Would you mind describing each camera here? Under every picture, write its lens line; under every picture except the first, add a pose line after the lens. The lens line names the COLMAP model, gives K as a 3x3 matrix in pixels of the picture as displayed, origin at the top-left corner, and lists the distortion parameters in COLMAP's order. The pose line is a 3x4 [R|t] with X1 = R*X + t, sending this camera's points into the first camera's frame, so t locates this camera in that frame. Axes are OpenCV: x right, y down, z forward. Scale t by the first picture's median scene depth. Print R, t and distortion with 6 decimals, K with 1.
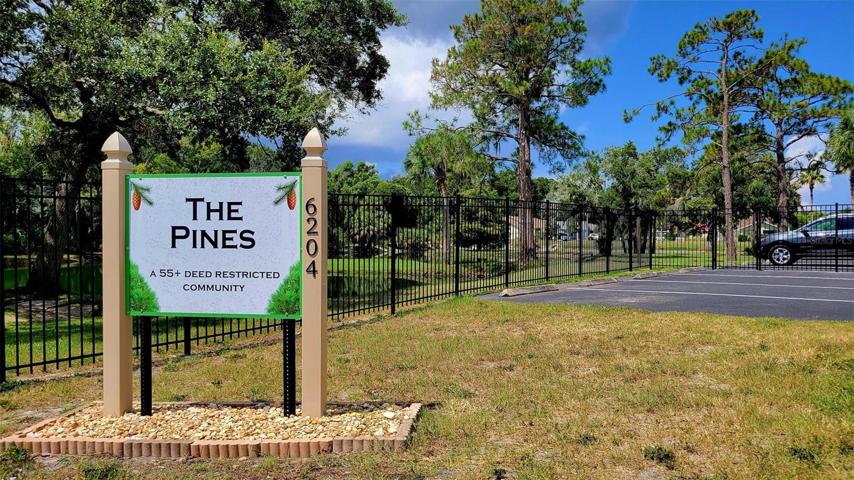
lens RADIAL K [[639.6, 0, 427.0], [0, 639.6, 240.0], [0, 0, 1]] dist [0.024181, -0.004618]
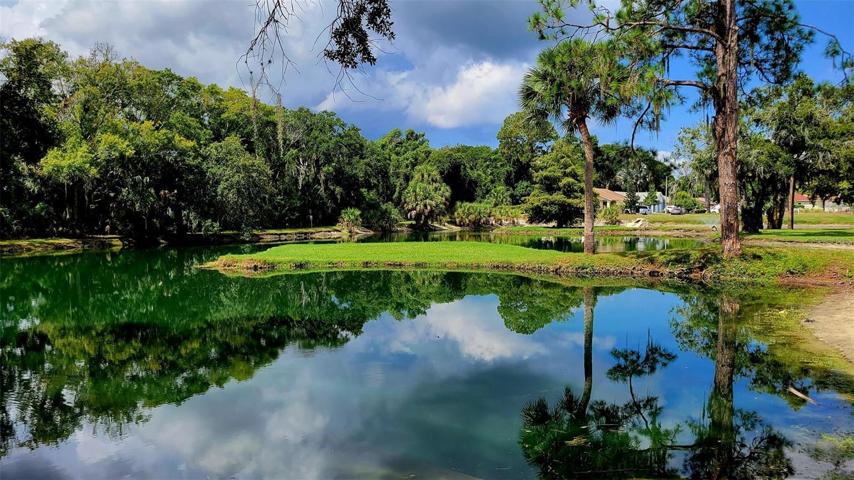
lens RADIAL K [[639.6, 0, 427.0], [0, 639.6, 240.0], [0, 0, 1]] dist [0.024181, -0.004618]
pose [[0.998048, -0.009790, -0.061686, -0.036860], [0.012067, 0.999255, 0.036647, 0.000253], [0.061281, -0.037319, 0.997423, 0.146455]]
